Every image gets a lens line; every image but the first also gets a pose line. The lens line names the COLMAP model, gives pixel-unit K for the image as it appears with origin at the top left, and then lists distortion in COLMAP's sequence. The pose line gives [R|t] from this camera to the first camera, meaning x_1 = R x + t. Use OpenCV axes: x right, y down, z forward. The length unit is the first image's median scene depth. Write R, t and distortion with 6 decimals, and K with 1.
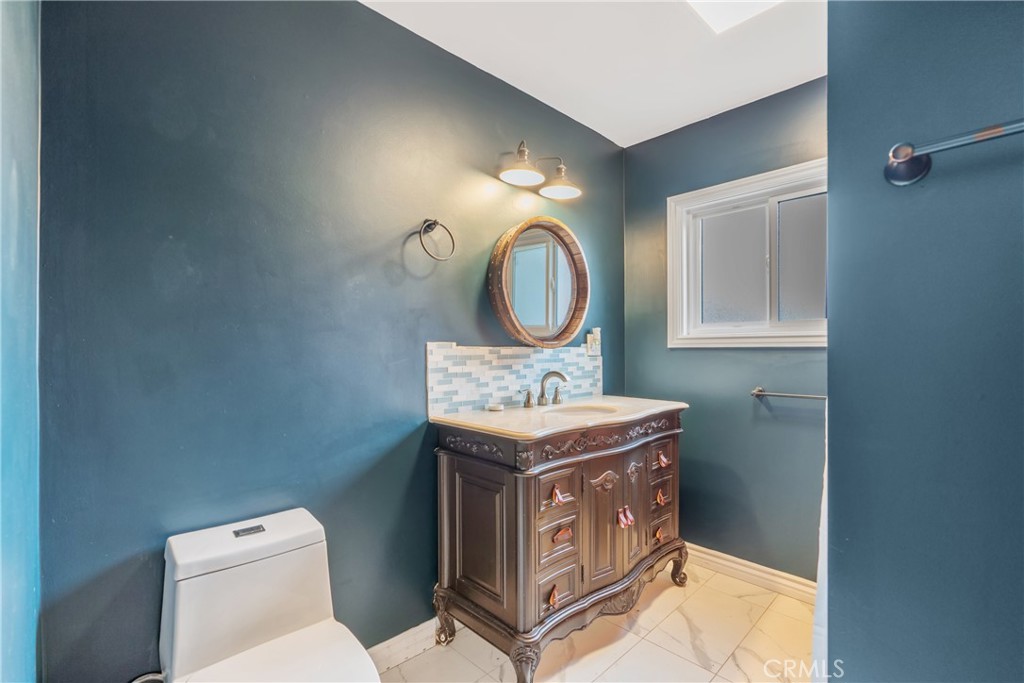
lens RADIAL K [[455.7, 0, 512.0], [0, 455.7, 346.6], [0, 0, 1]] dist [-0.010815, 0.000324]
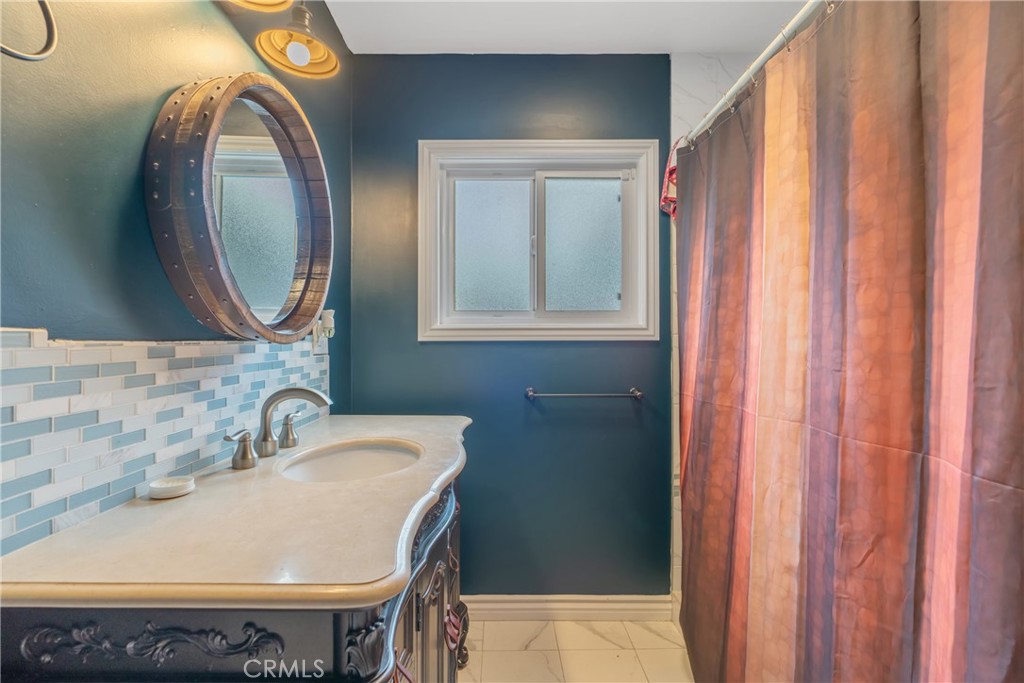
lens RADIAL K [[455.7, 0, 509.7], [0, 455.7, 335.3], [0, 0, 1]] dist [-0.010815, 0.000324]
pose [[0.690009, 0.008055, 0.723756, -0.117164], [-0.003747, 0.999964, -0.007557, -0.002761], [-0.723791, 0.002502, 0.690014, 0.476892]]
